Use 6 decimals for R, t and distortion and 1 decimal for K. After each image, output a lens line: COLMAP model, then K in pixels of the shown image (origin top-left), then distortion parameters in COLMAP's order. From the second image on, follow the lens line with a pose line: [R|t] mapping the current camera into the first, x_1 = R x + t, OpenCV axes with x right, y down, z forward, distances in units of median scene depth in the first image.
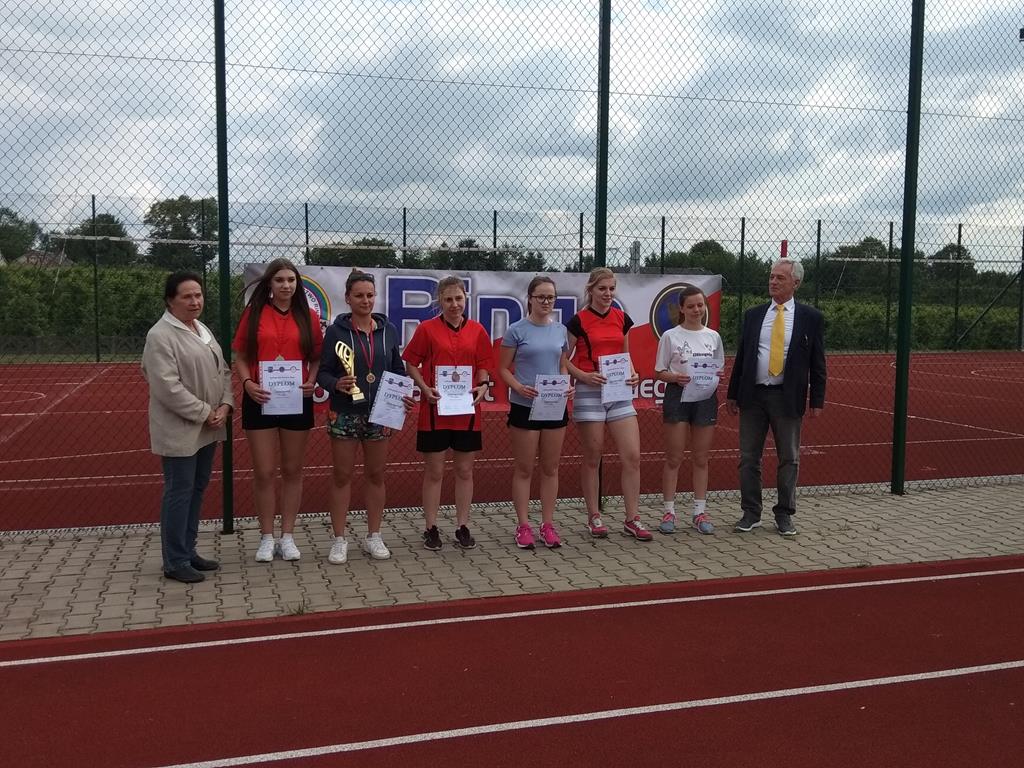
lens RADIAL K [[999.0, 0, 512.7], [0, 999.0, 385.0], [0, 0, 1]] dist [0.151445, -0.333205]
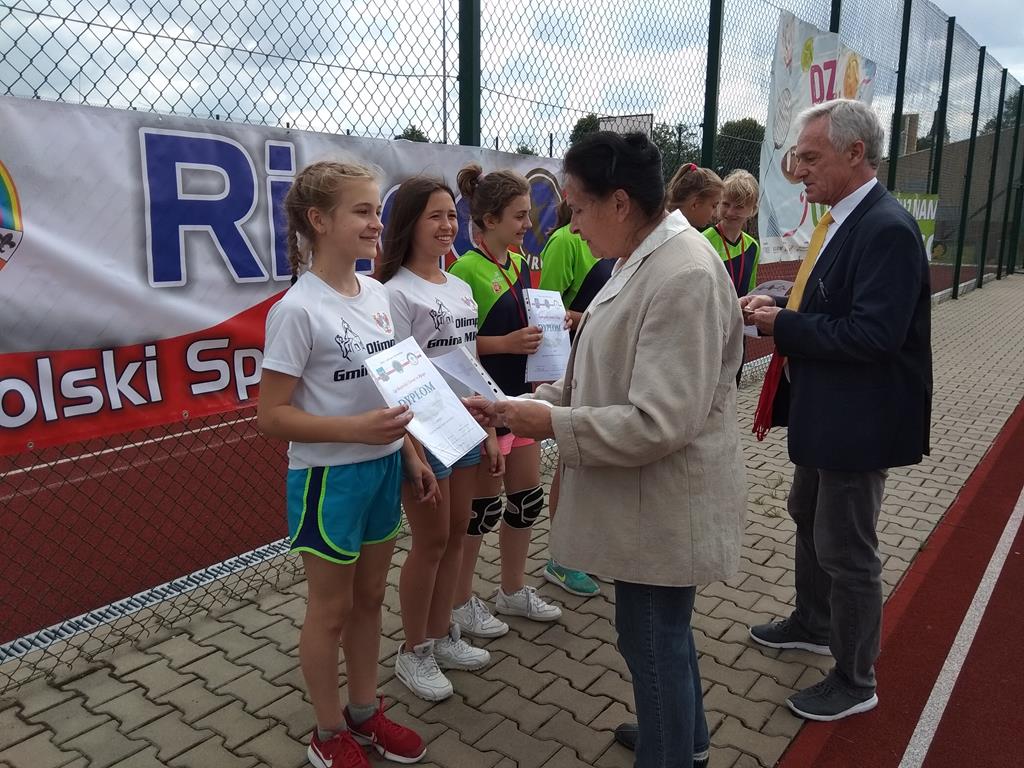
lens RADIAL K [[843.0, 0, 518.4], [0, 843.0, 383.4], [0, 0, 1]] dist [0.071867, -0.114814]
pose [[0.800869, -0.119987, 0.586696, -0.255599], [0.044850, 0.988988, 0.141038, -0.046896], [-0.597158, -0.086639, 0.797431, 0.654735]]
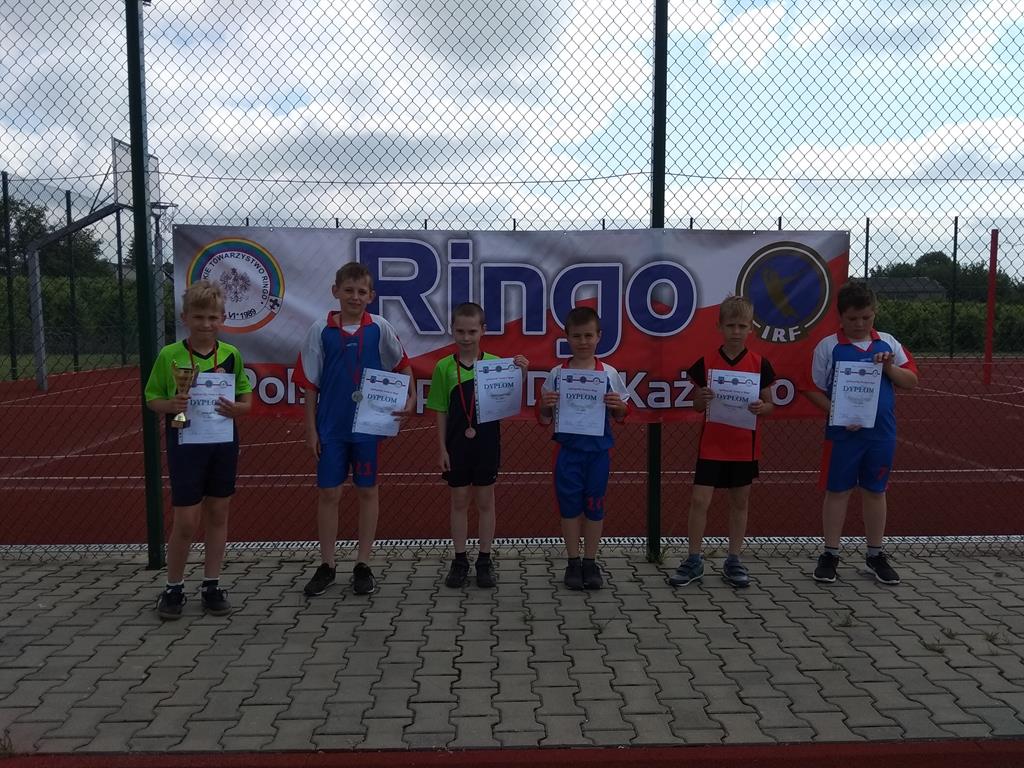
lens RADIAL K [[827.9, 0, 507.2], [0, 827.9, 385.8], [0, 0, 1]] dist [0.114983, -0.183805]
pose [[0.962312, 0.015382, -0.271511, 0.174062], [-0.014219, 0.999879, 0.006251, -0.003782], [0.271575, -0.002154, 0.962415, 0.478710]]
